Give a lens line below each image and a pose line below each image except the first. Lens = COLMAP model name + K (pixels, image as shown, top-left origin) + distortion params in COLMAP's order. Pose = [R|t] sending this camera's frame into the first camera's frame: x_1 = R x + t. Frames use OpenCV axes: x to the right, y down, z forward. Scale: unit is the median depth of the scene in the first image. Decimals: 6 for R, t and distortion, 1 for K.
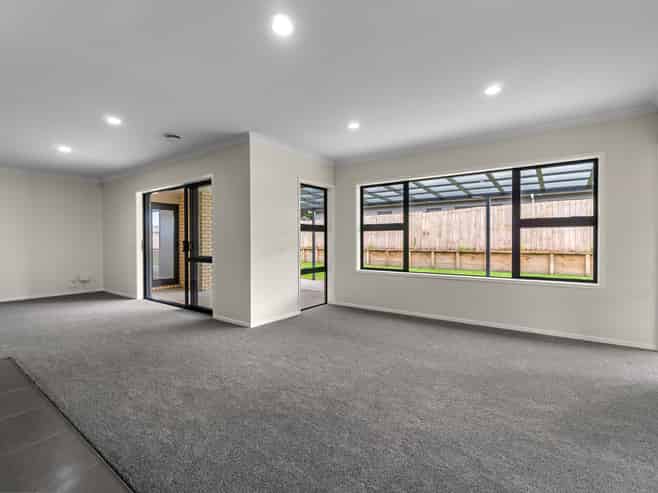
lens RADIAL K [[325.1, 0, 322.5], [0, 325.1, 247.4], [0, 0, 1]] dist [-0.000600, 0.000248]
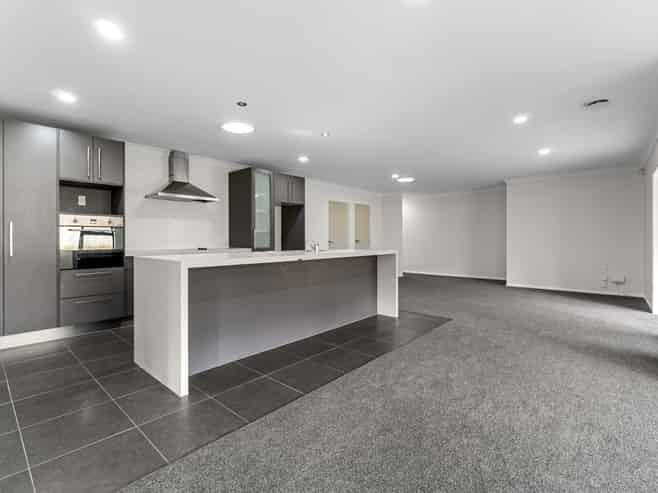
lens RADIAL K [[325.1, 0, 325.0], [0, 325.1, 242.4], [0, 0, 1]] dist [-0.000600, 0.000248]
pose [[-0.103489, 0.012951, -0.994546, 0.568449], [-0.022492, 0.999629, 0.015357, -0.004388], [0.994376, 0.023959, -0.103160, 0.644371]]
